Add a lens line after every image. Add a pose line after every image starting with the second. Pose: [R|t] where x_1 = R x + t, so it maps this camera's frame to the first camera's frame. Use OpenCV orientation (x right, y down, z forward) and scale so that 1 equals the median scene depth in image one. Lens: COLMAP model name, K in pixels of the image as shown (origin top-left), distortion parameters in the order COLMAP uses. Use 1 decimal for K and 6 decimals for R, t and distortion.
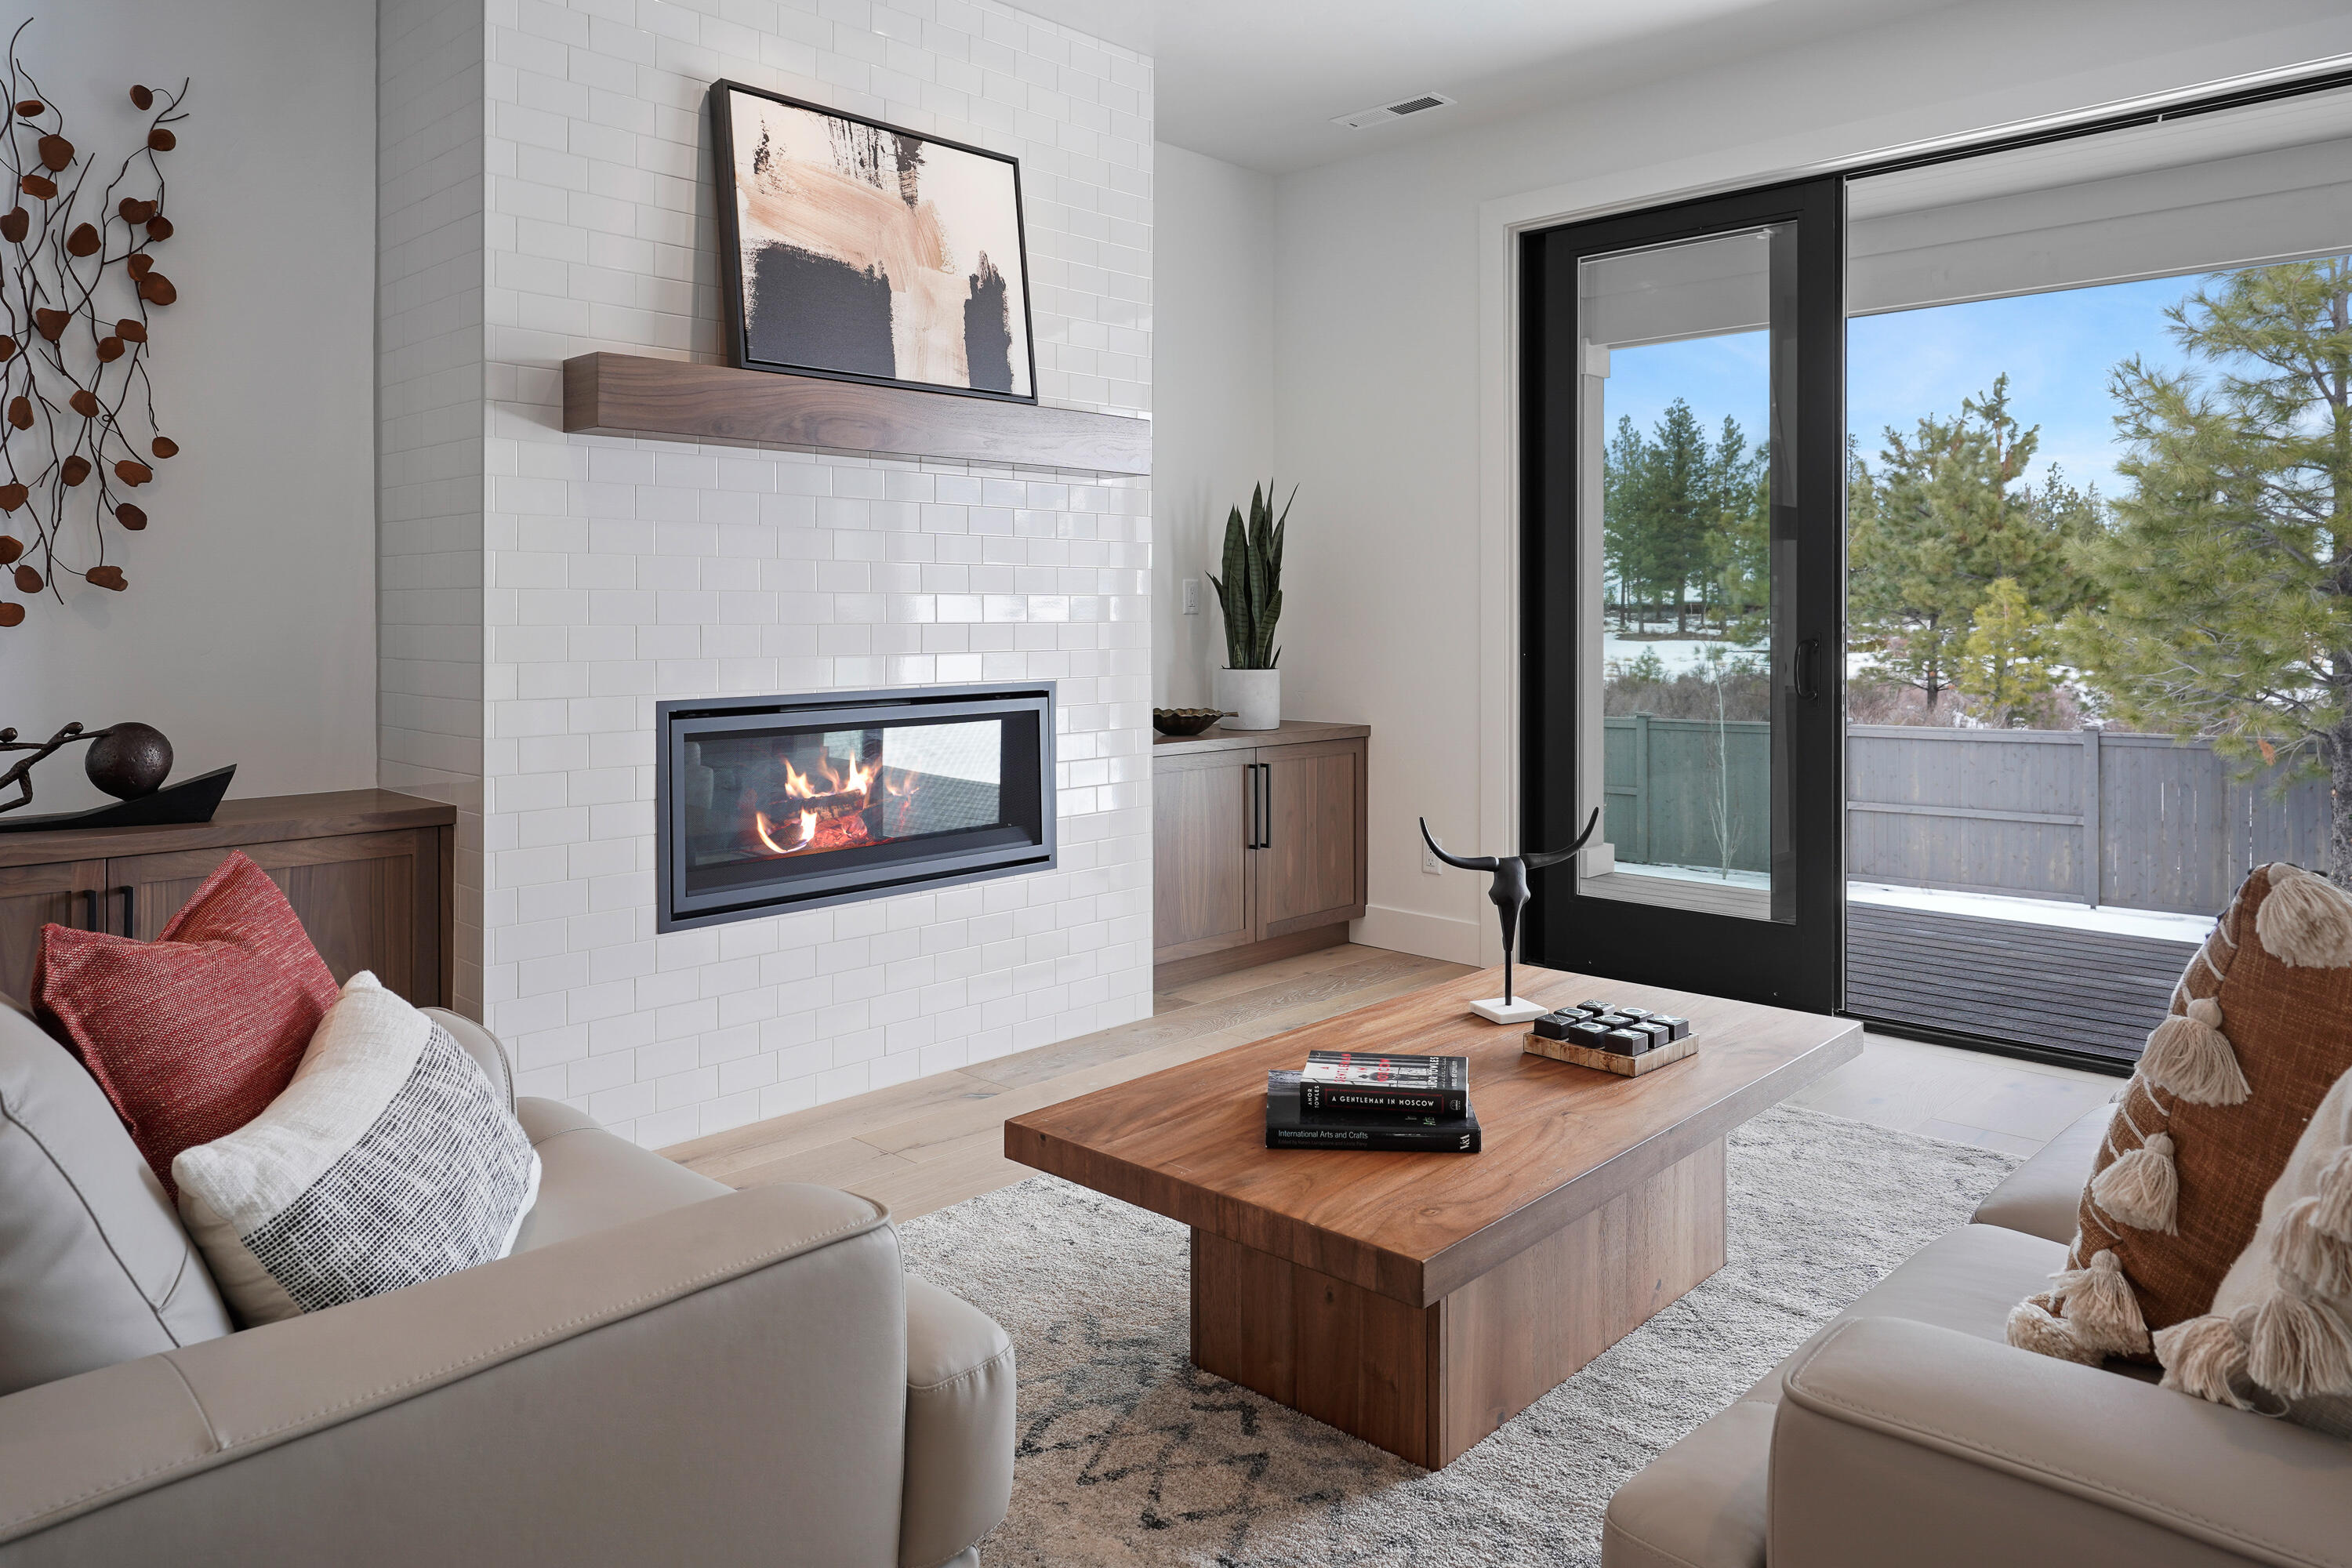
lens RADIAL K [[1590.4, 0, 1176.5], [0, 1590.4, 610.2], [0, 0, 1]] dist [0.004750, 0.013414]
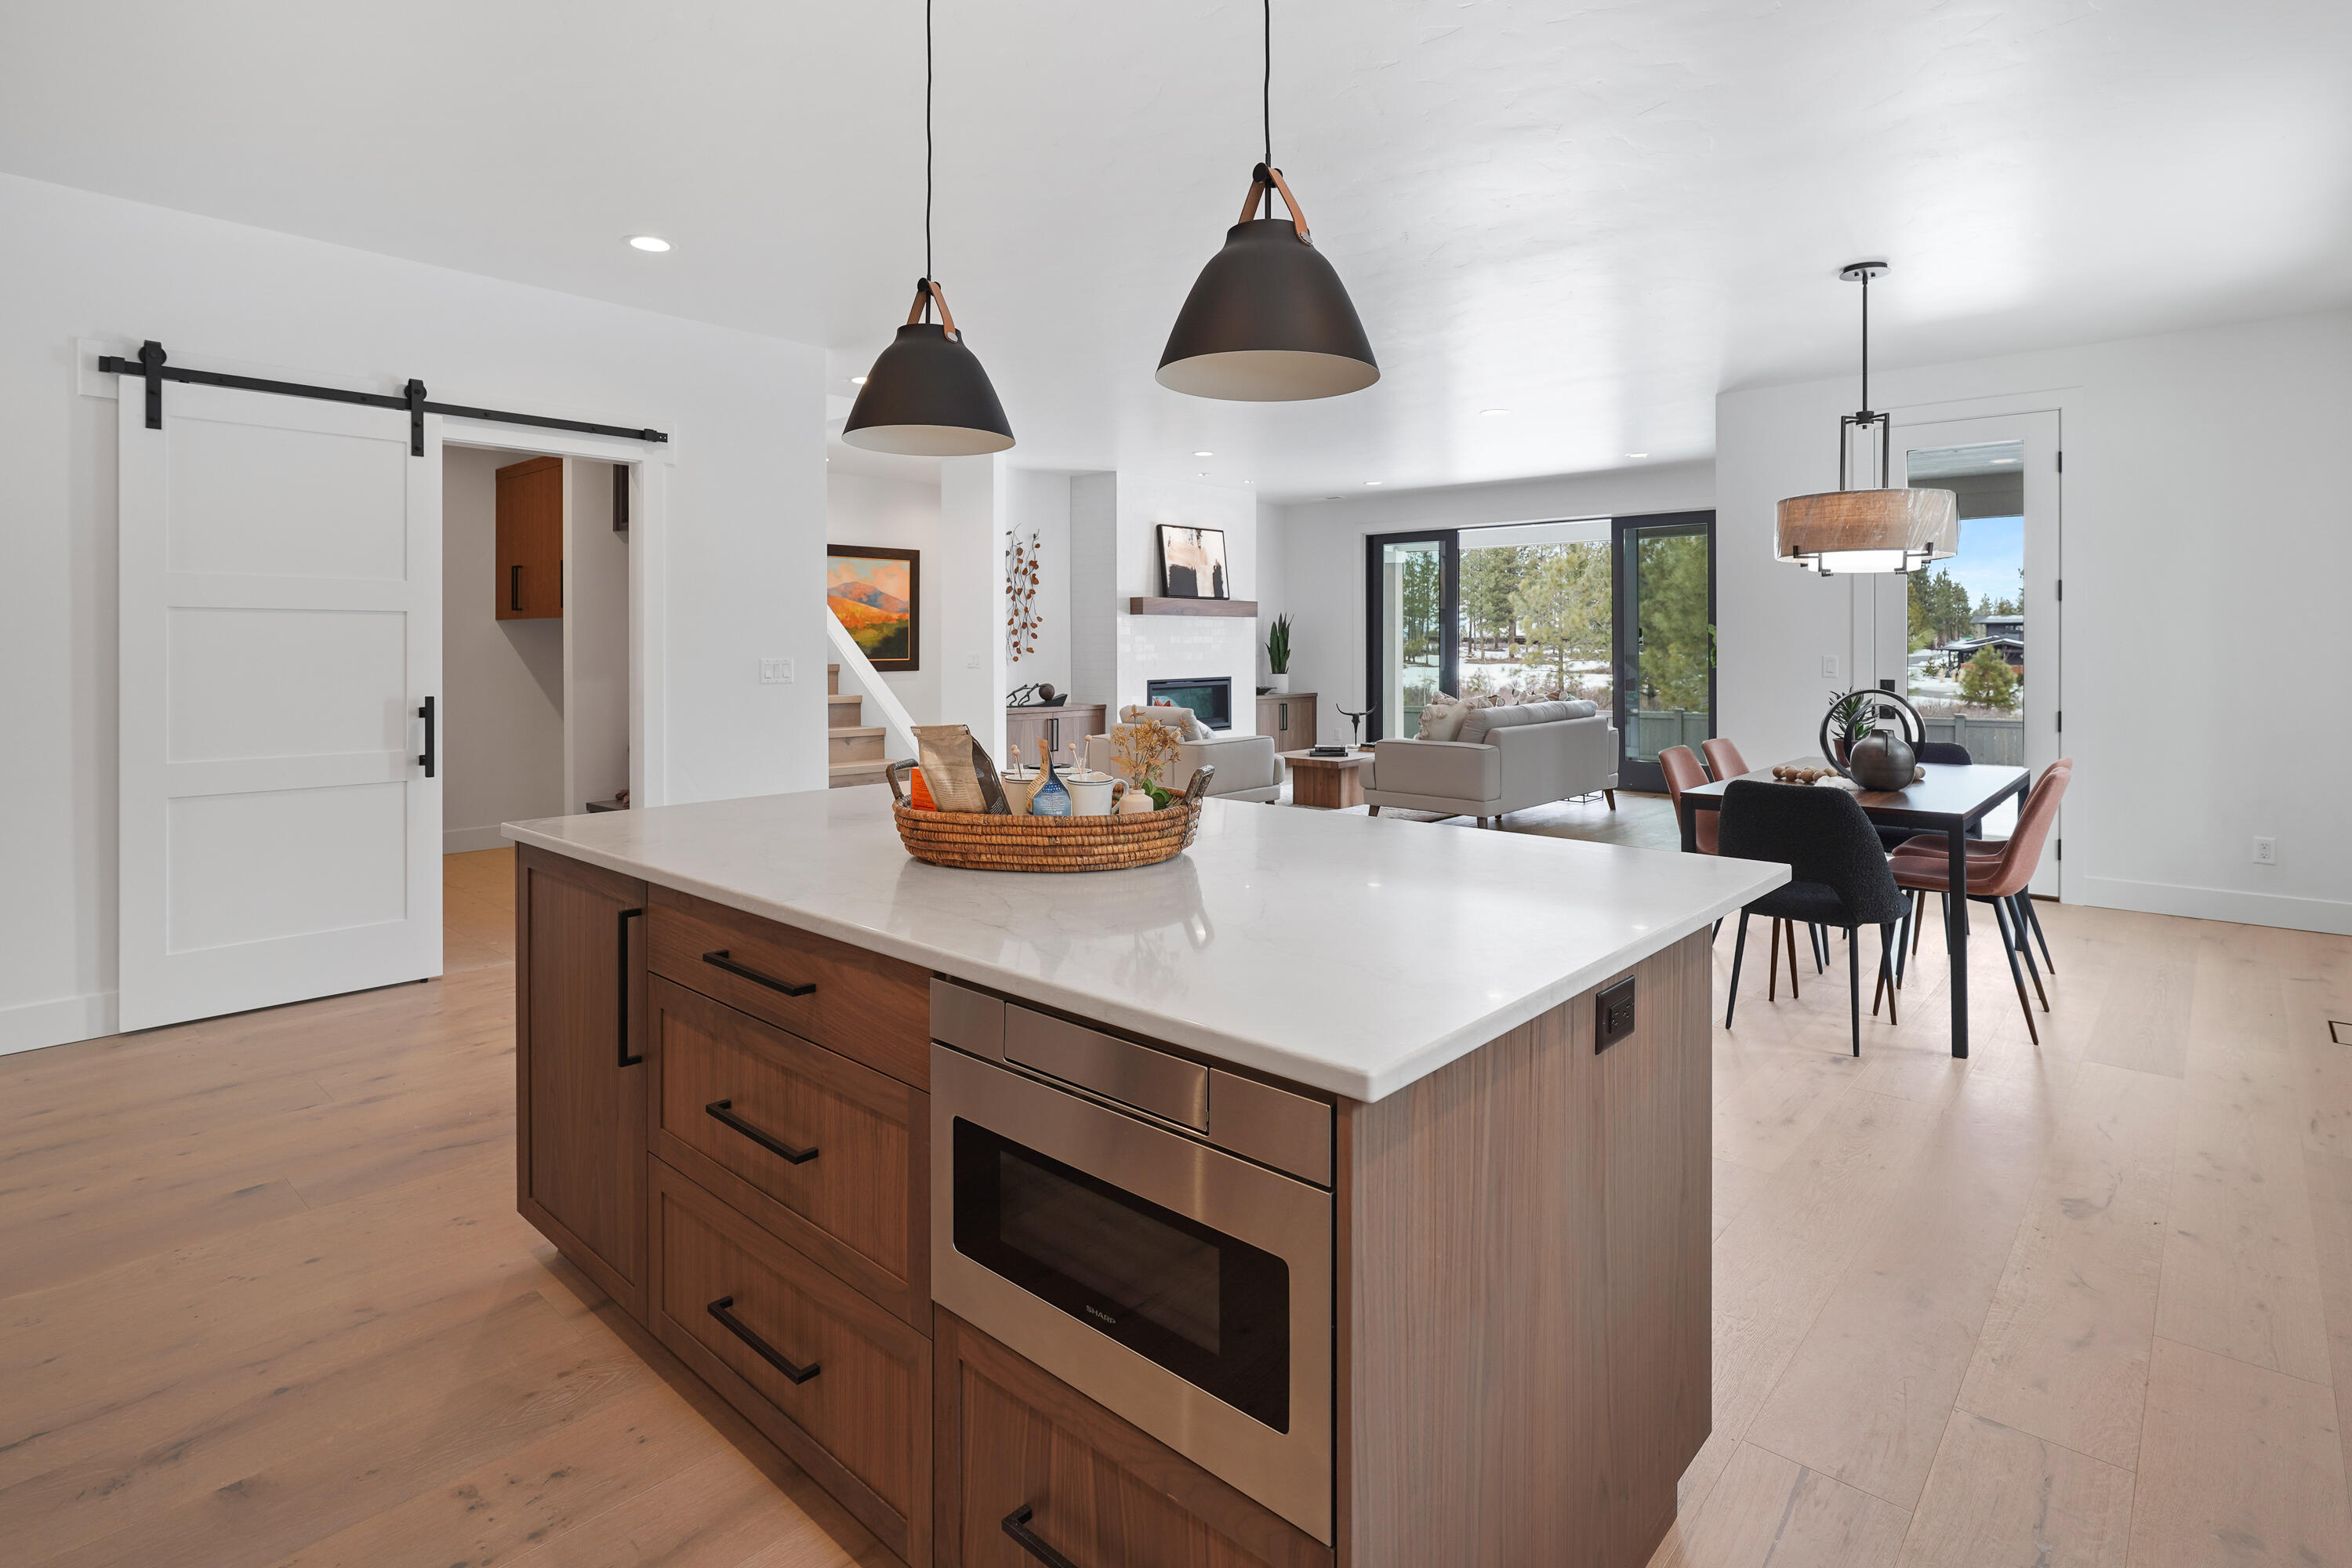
lens RADIAL K [[1163.0, 0, 1192.6], [0, 1163.0, 651.8], [0, 0, 1]] dist [-0.007002, 0.002616]
pose [[0.999237, -0.000269, 0.039061, -0.316934], [-0.000063, 0.999964, 0.008491, -0.037920], [-0.039062, -0.008487, 0.999201, -1.890206]]
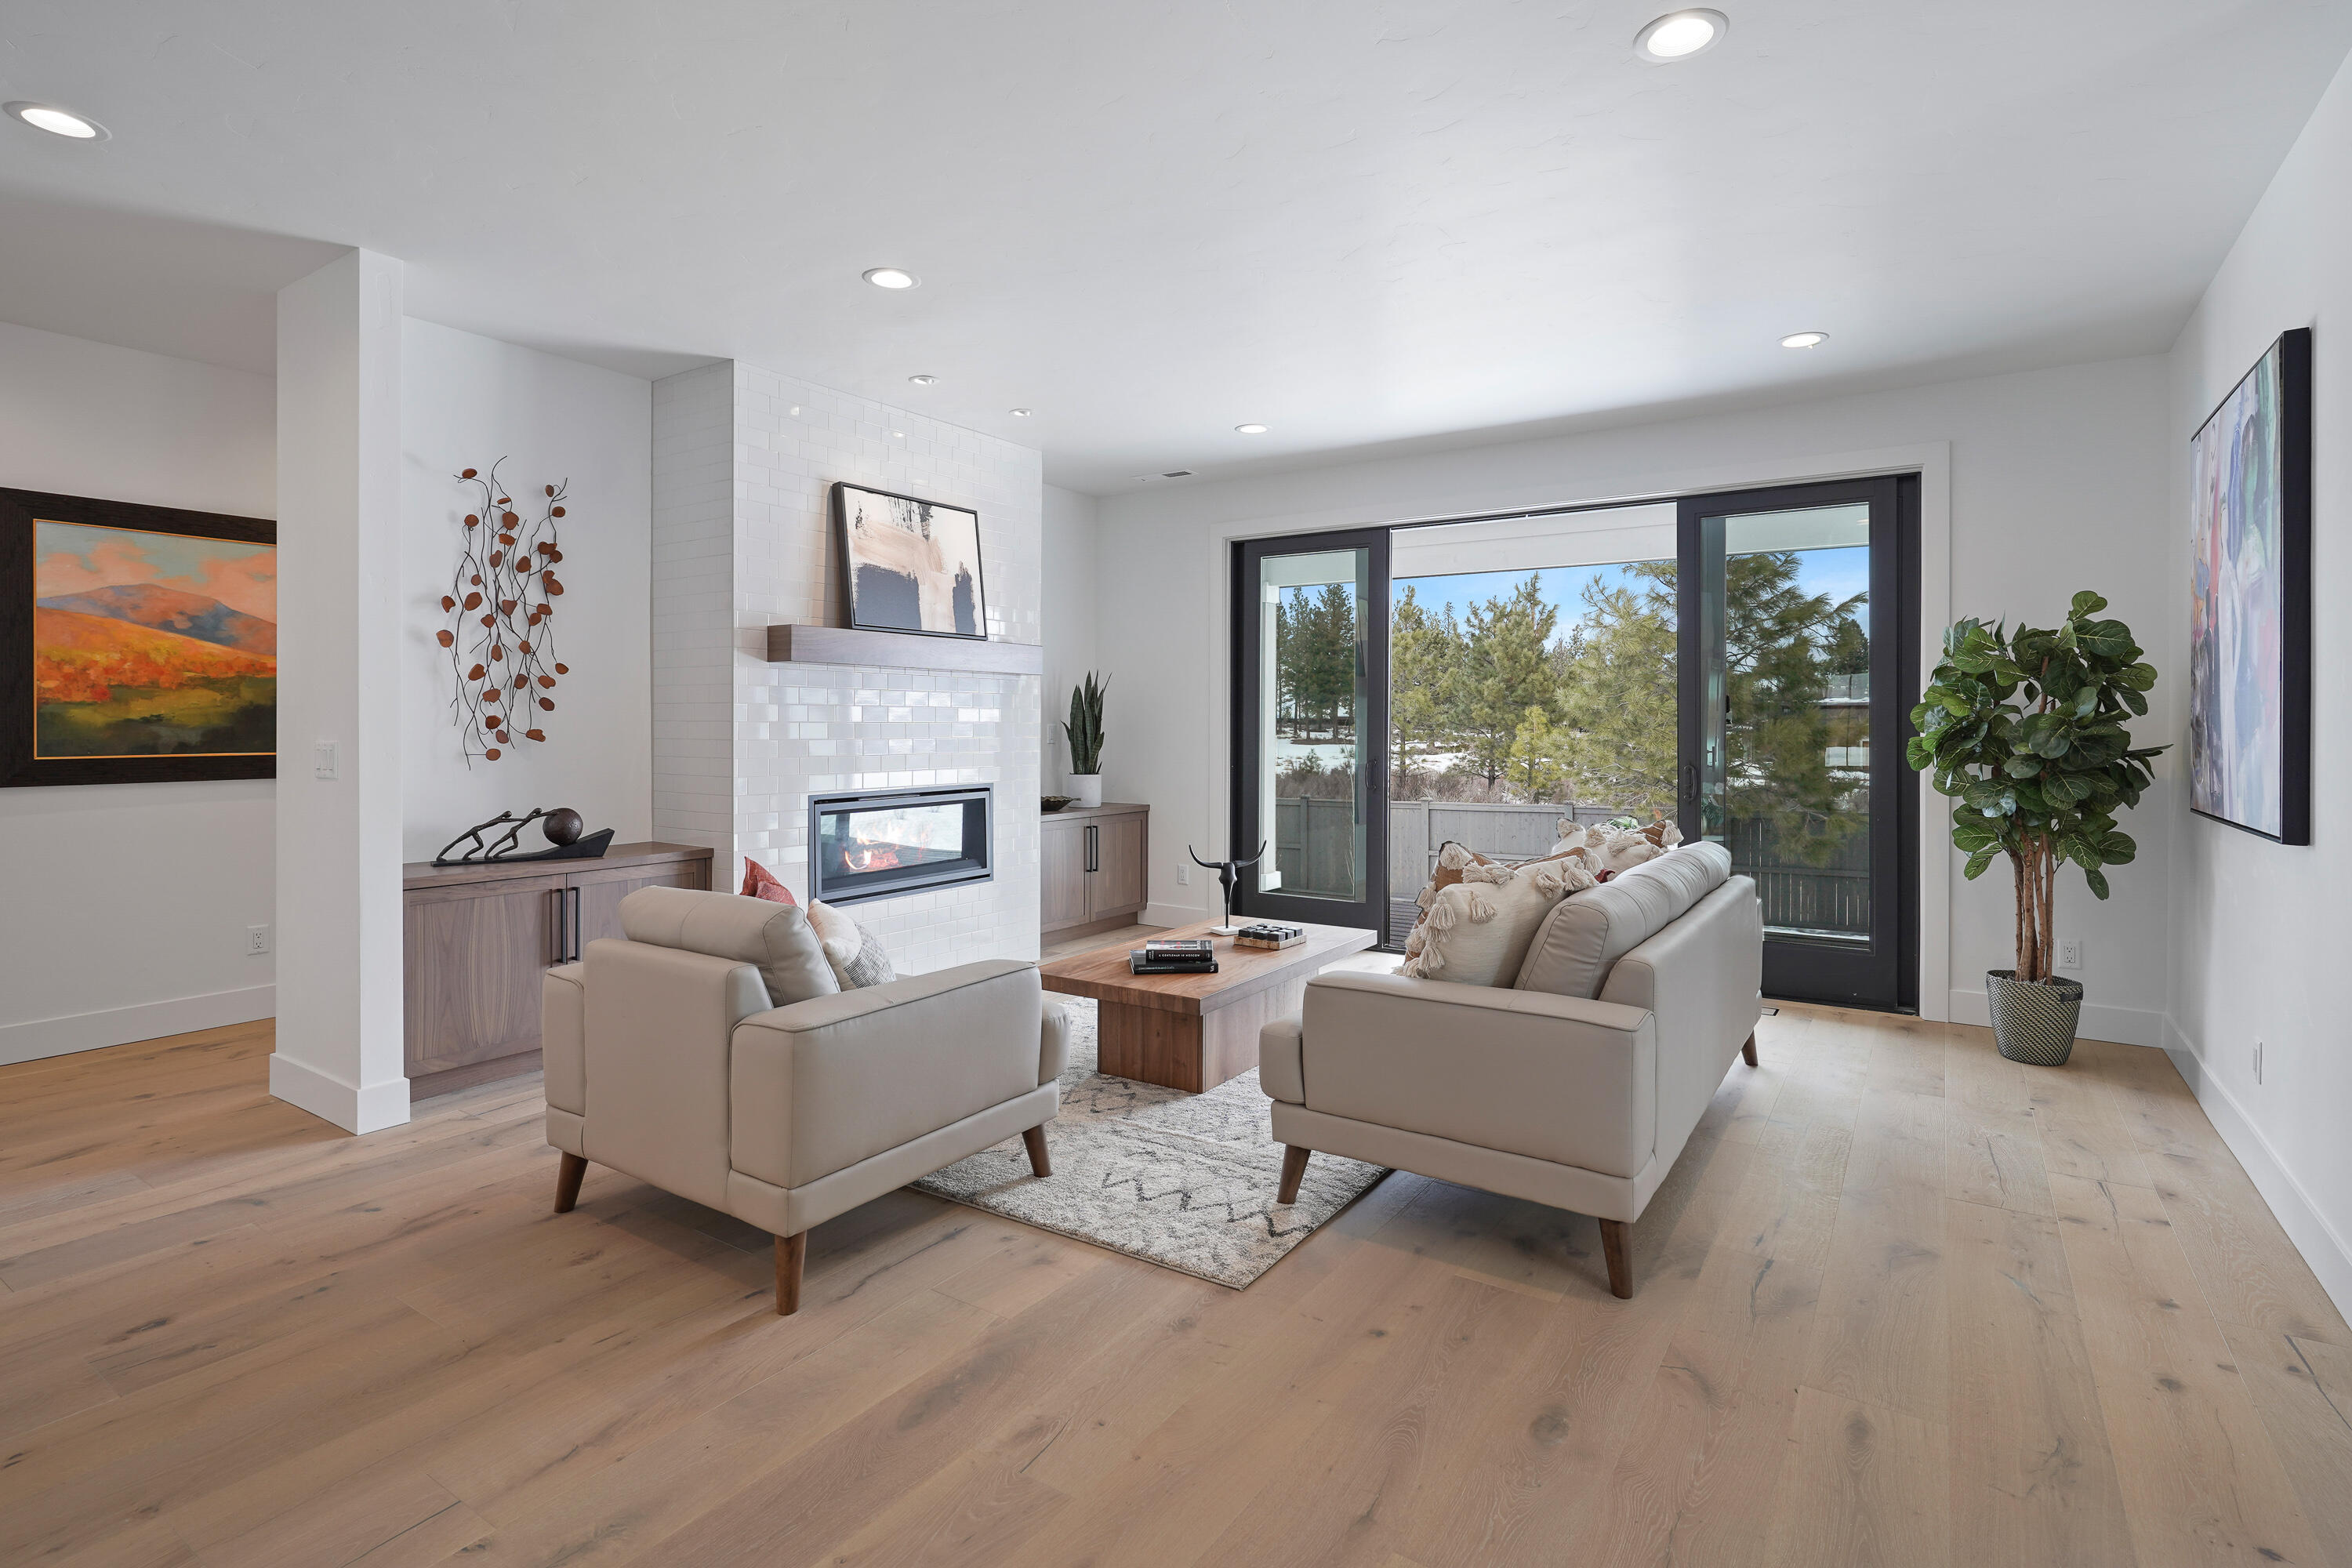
lens RADIAL K [[1163.0, 0, 1183.8], [0, 1163.0, 729.9], [0, 0, 1]] dist [-0.007002, 0.002616]
pose [[0.984279, 0.003002, 0.176596, -0.117376], [-0.004222, 0.999970, 0.006530, -0.035075], [-0.176571, -0.007173, 0.984262, -0.496732]]
